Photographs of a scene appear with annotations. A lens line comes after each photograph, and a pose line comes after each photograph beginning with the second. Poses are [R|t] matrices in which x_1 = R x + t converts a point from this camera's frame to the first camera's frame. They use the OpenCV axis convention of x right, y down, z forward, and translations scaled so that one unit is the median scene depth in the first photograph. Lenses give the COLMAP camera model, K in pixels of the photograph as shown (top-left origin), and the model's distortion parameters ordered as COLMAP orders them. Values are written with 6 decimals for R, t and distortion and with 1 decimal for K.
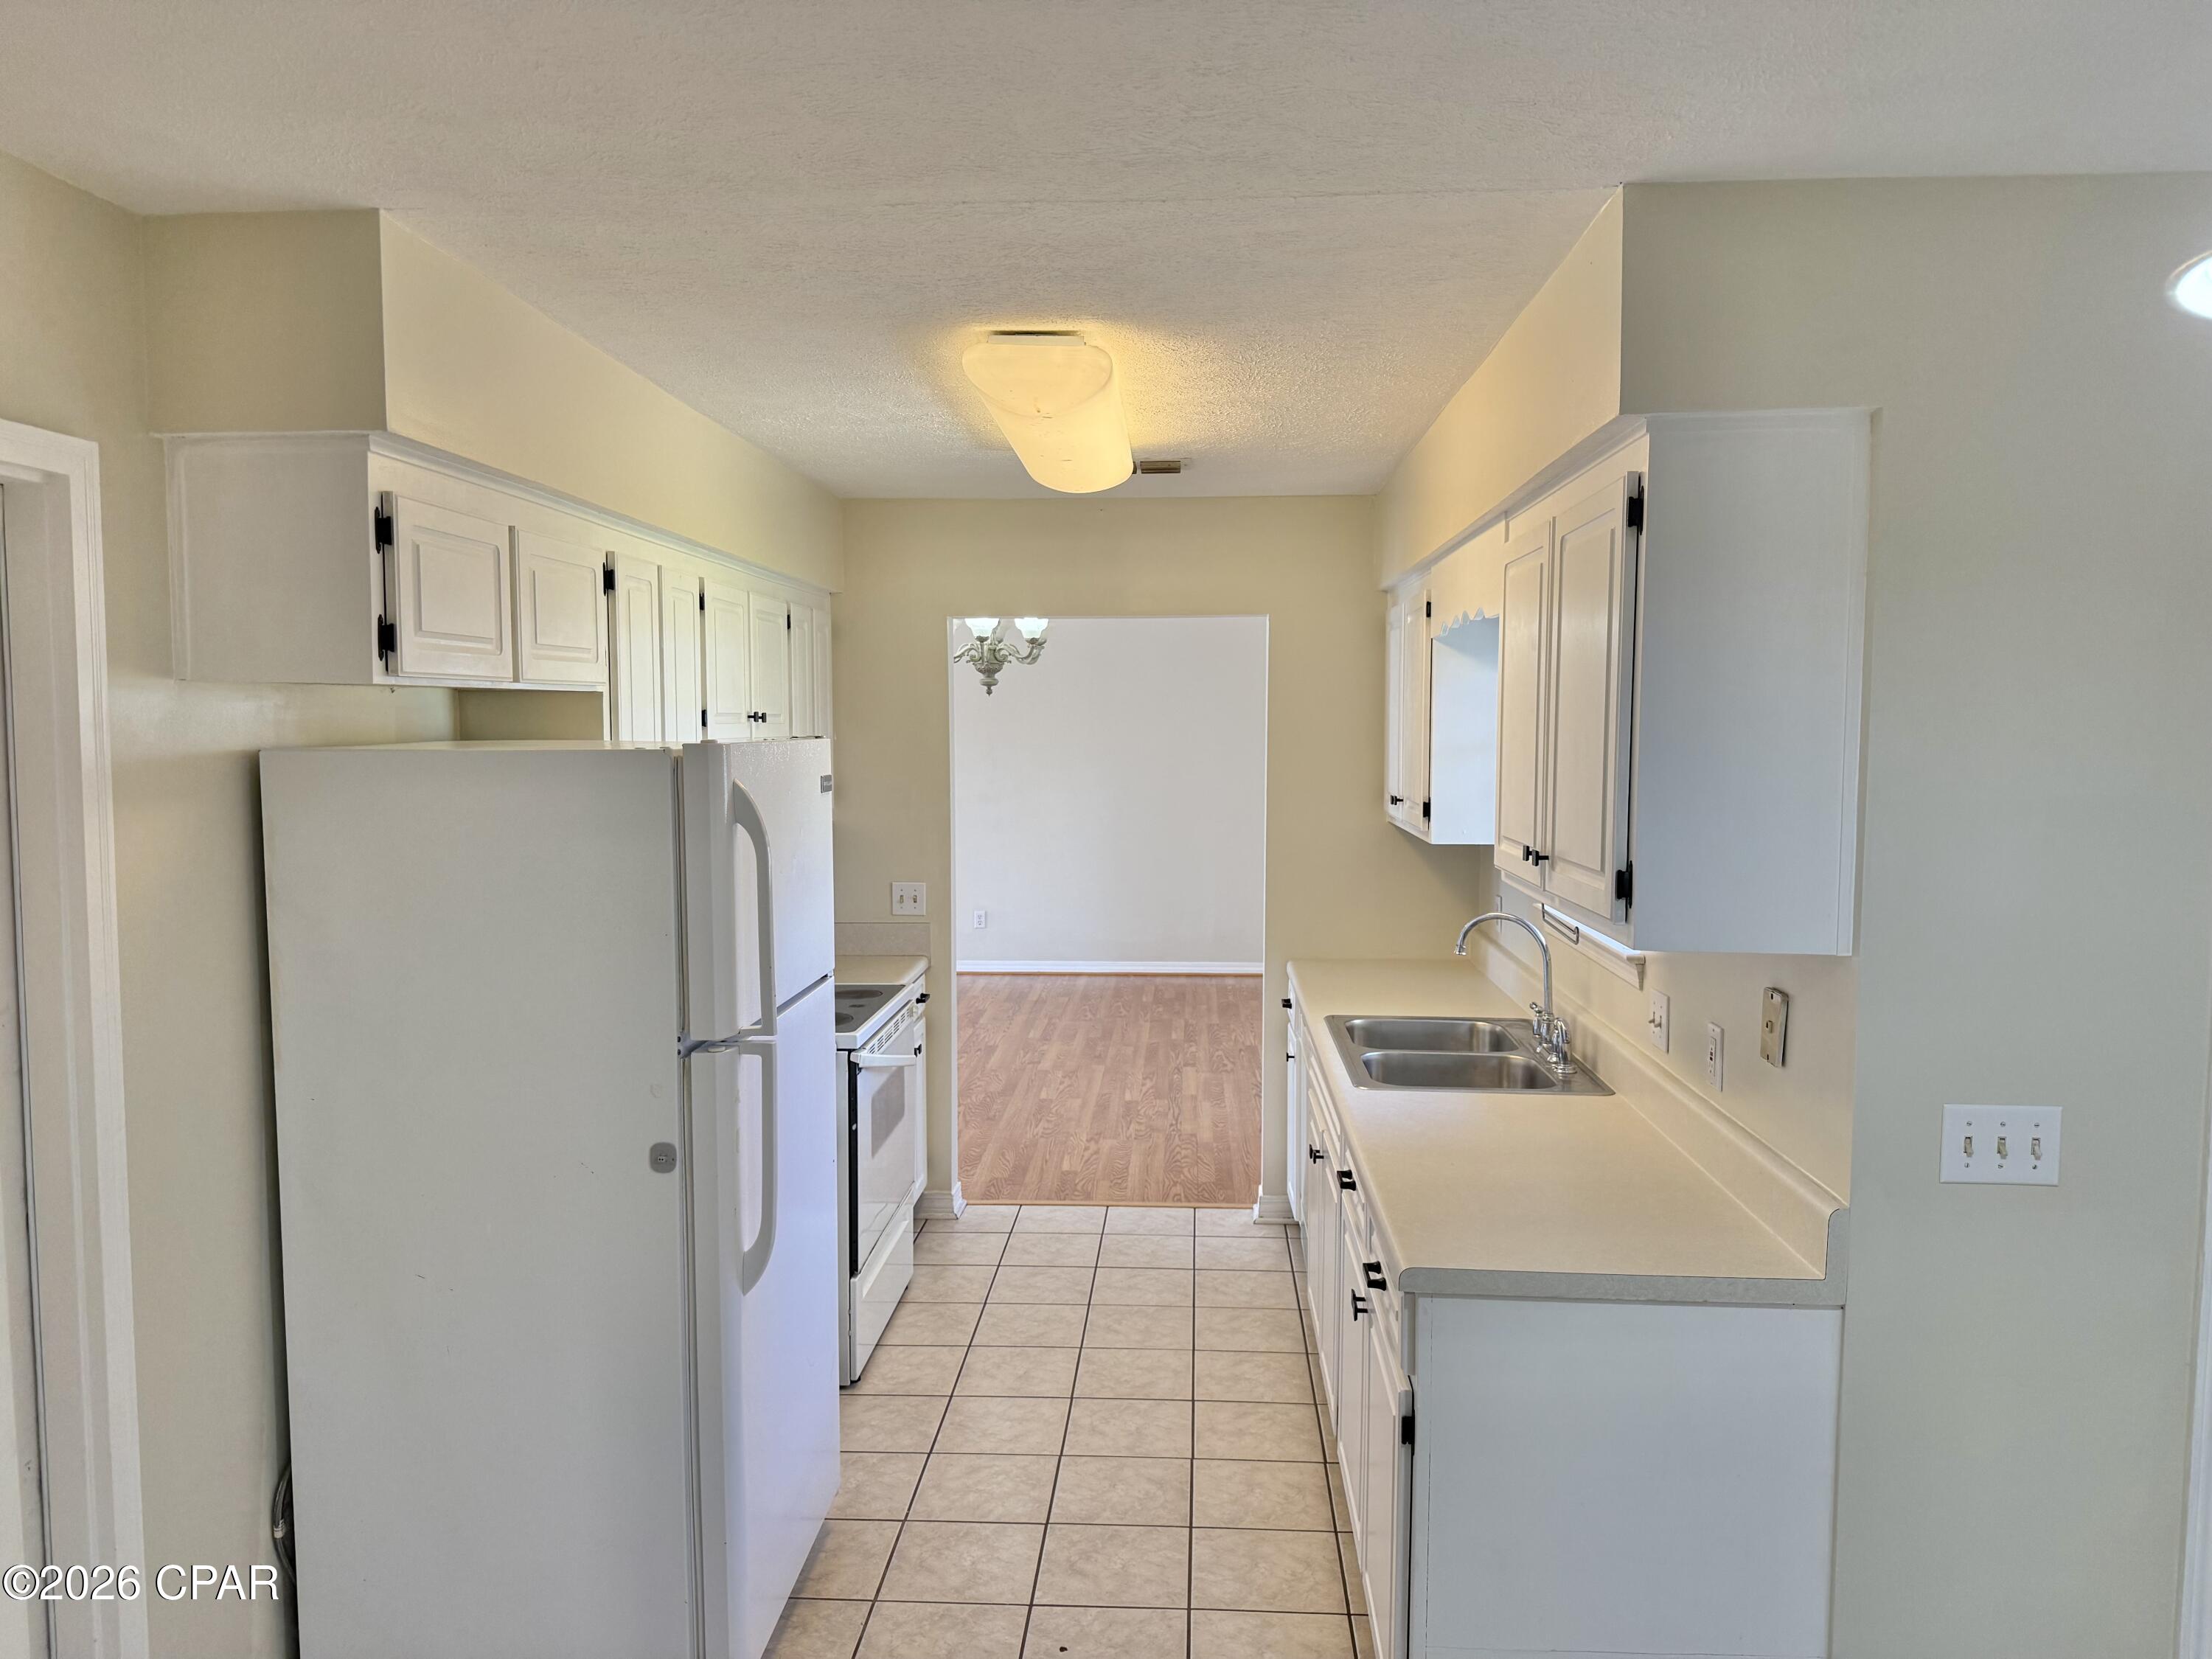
lens RADIAL K [[1563.0, 0, 1100.6], [0, 1563.0, 824.1], [0, 0, 1]] dist [0.049165, -0.062602]
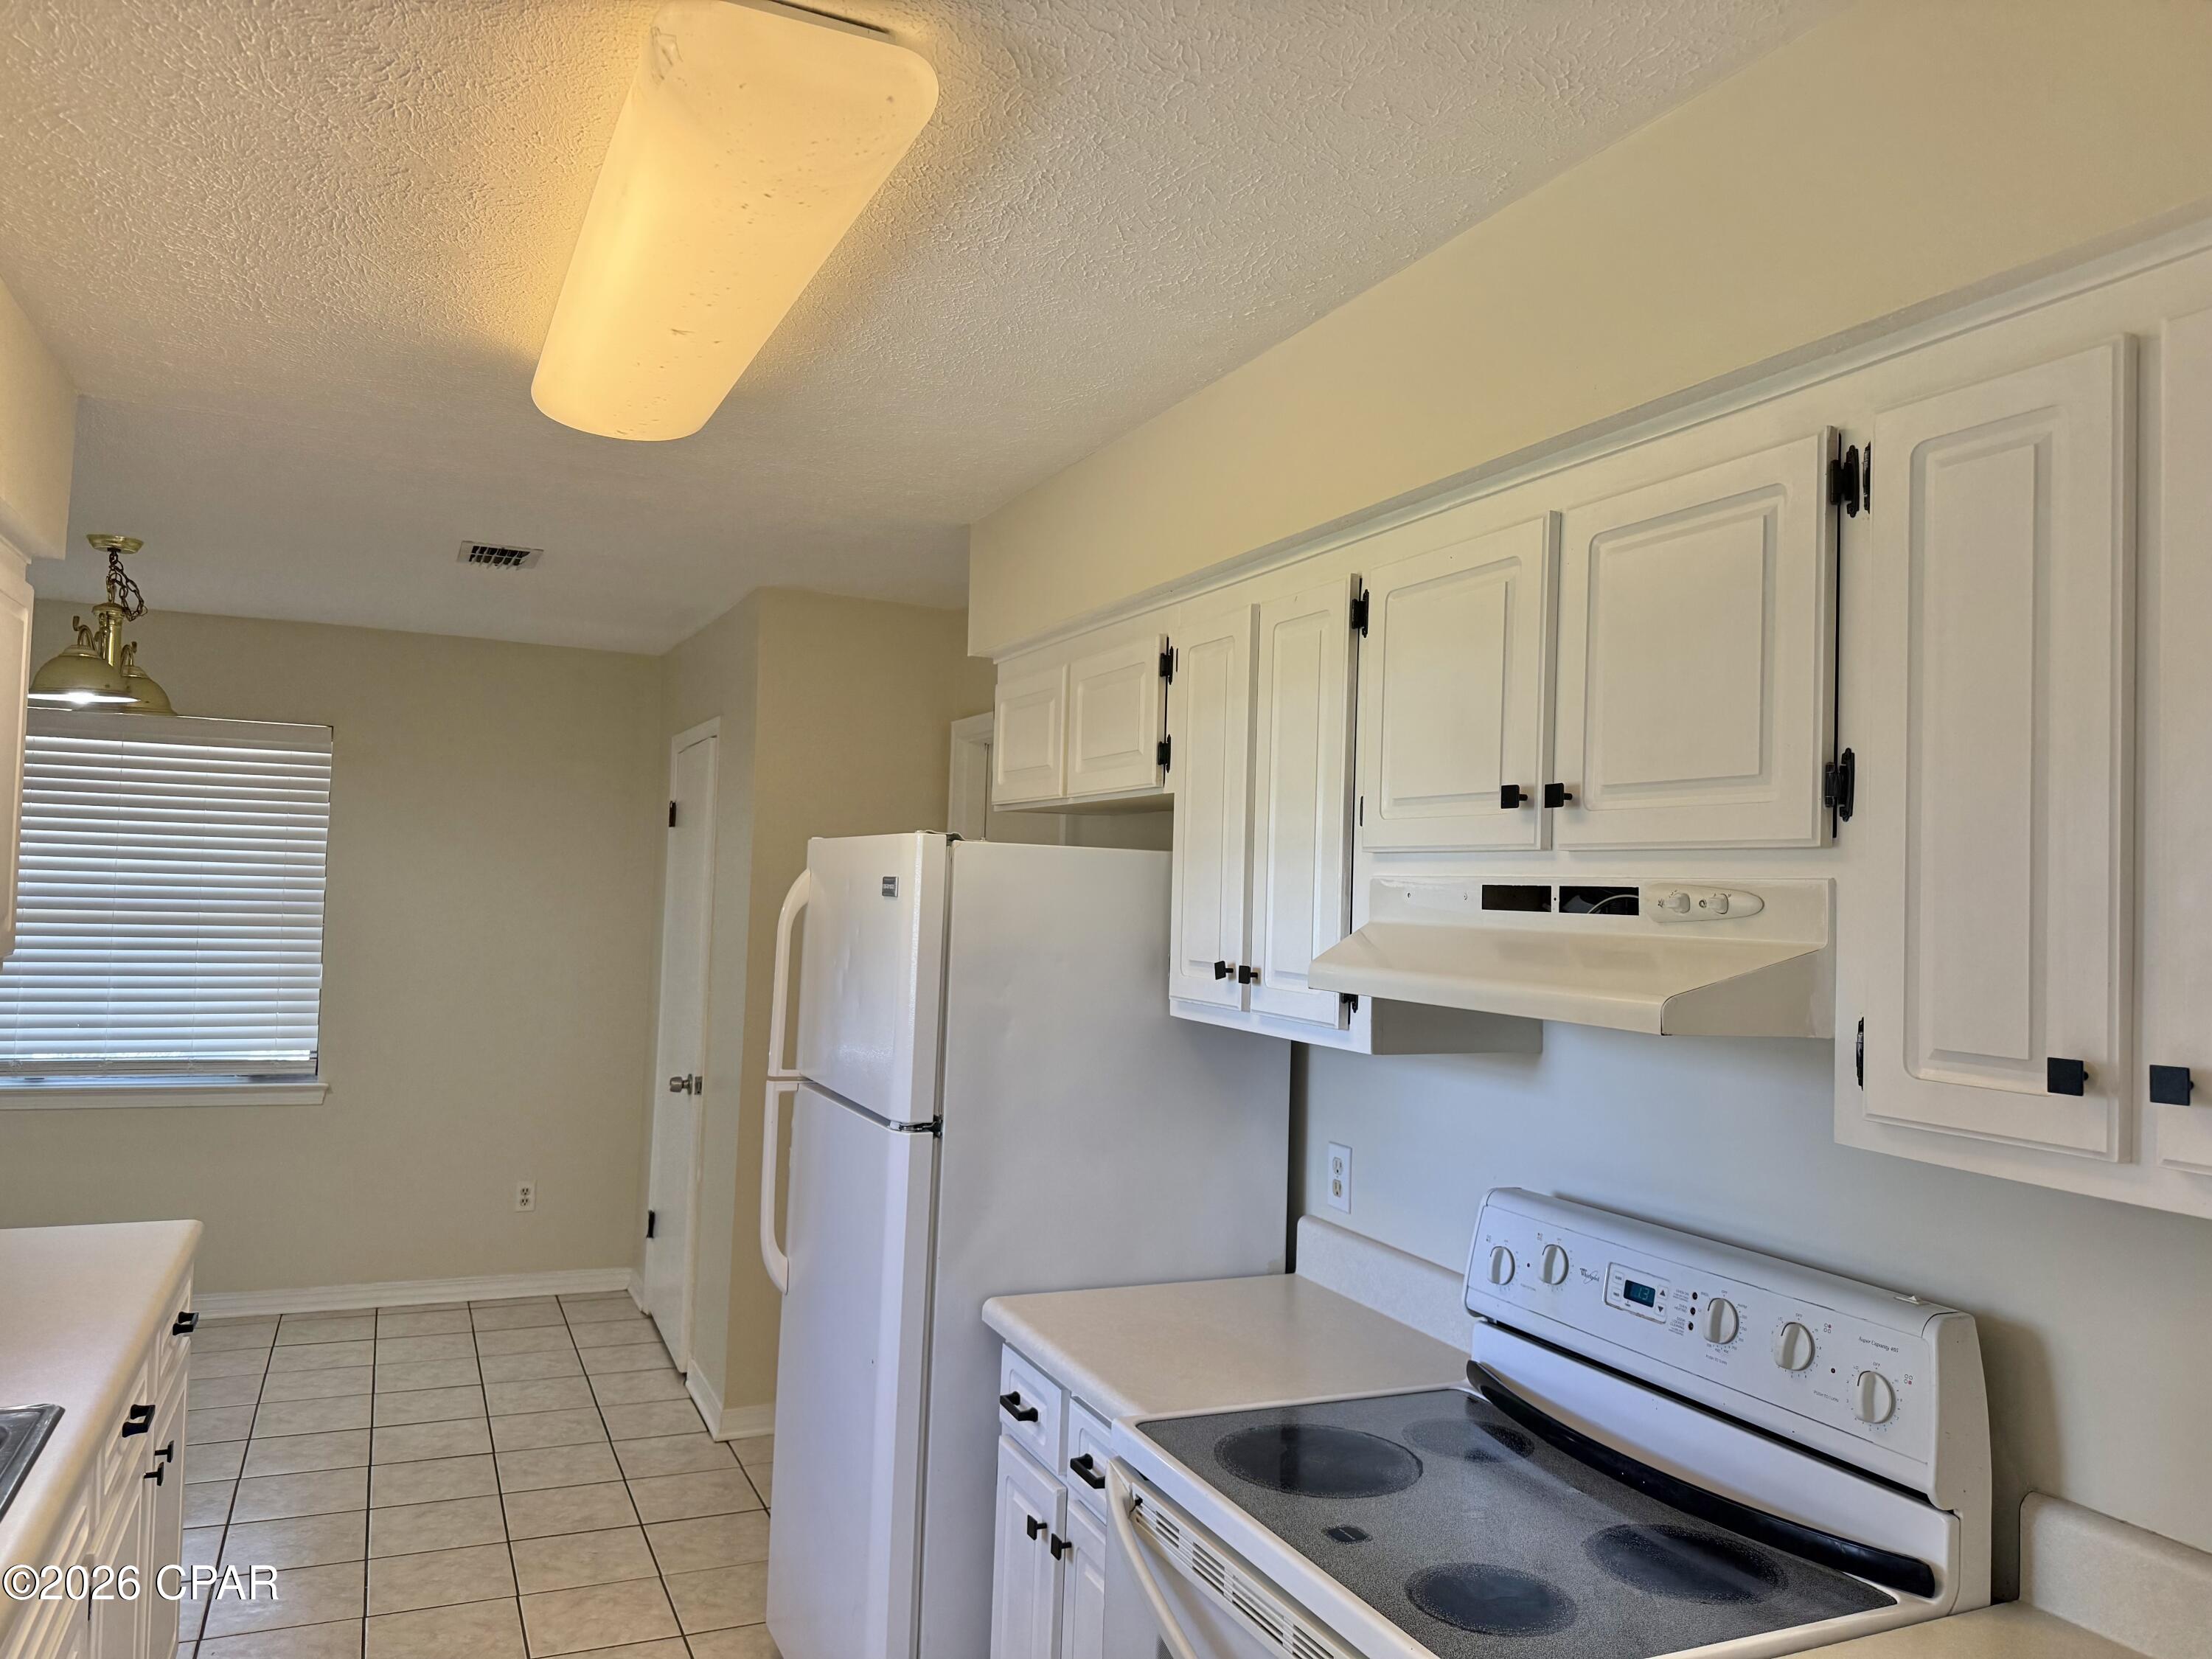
lens RADIAL K [[1563.0, 0, 1100.6], [0, 1563.0, 824.1], [0, 0, 1]] dist [0.049165, -0.062602]
pose [[-0.884295, -0.044242, -0.464828, 0.157884], [-0.062803, 0.997725, 0.024516, -0.114014], [0.462686, 0.050872, -0.885062, 2.354575]]
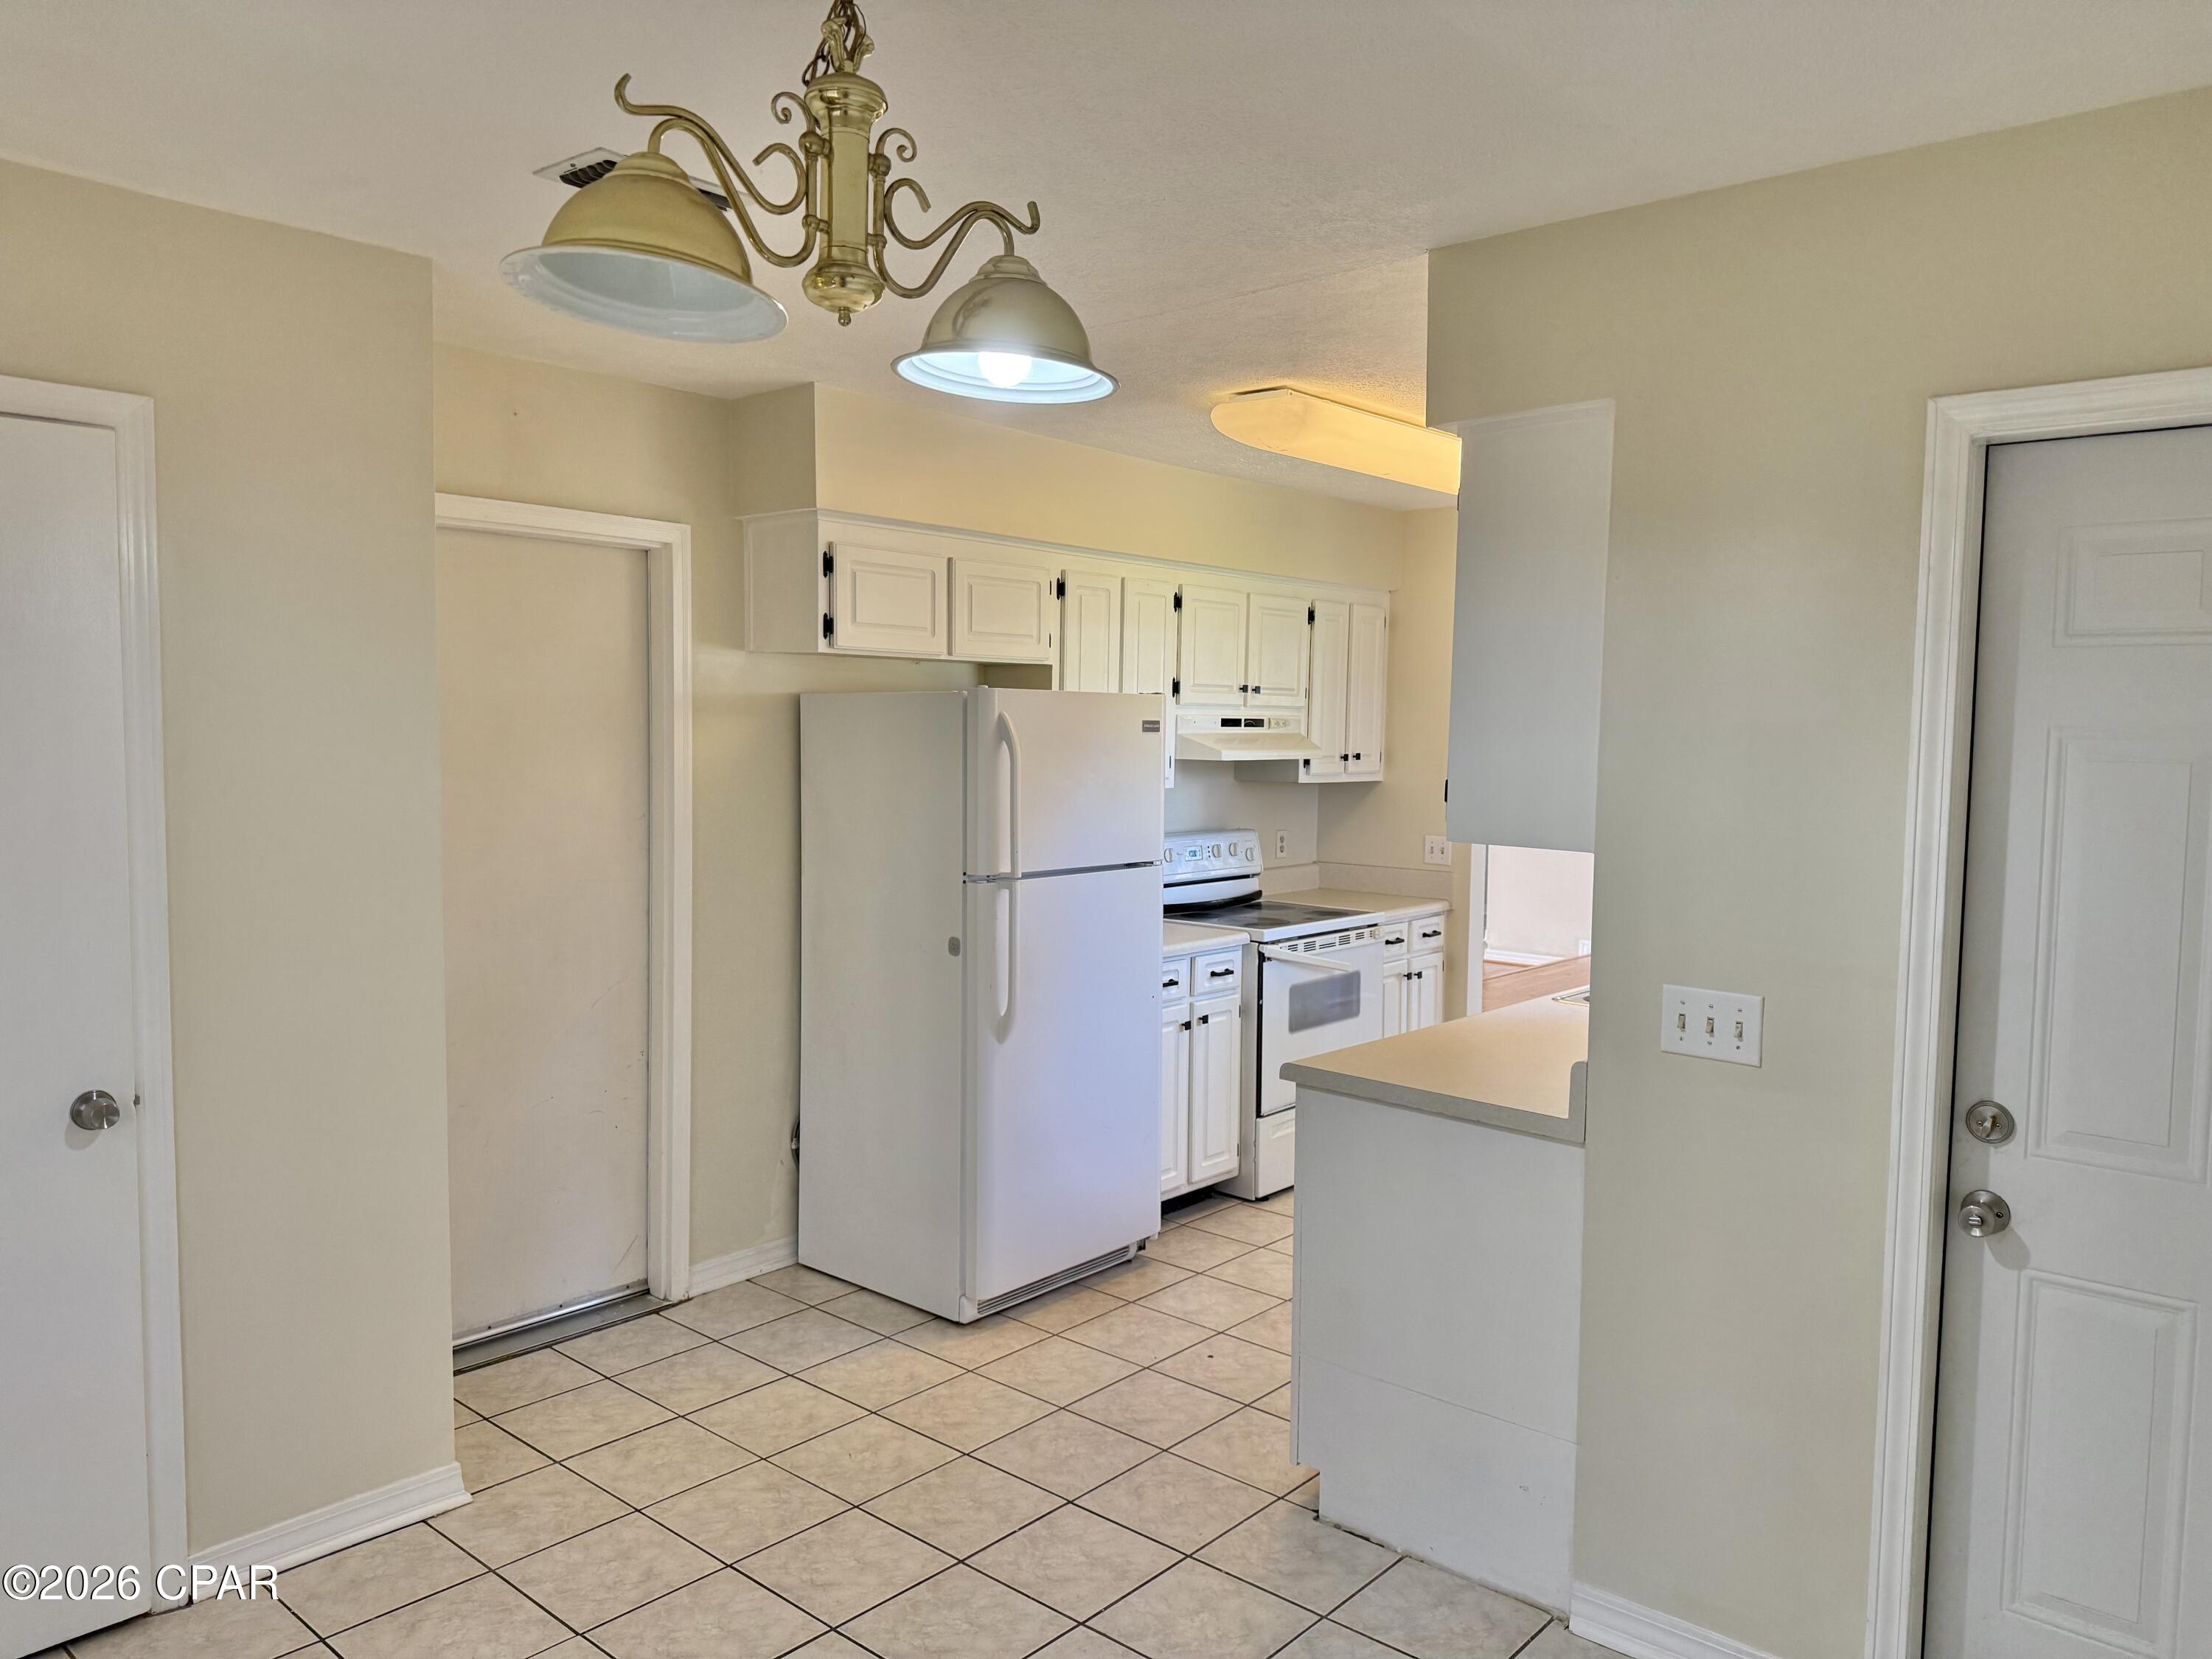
lens RADIAL K [[1563.0, 0, 1100.6], [0, 1563.0, 824.1], [0, 0, 1]] dist [0.049165, -0.062602]
pose [[0.784686, 0.050453, -0.617837, 0.867837], [-0.056652, 0.998348, 0.009575, 0.067218], [0.617299, 0.027488, 0.786248, -0.170312]]
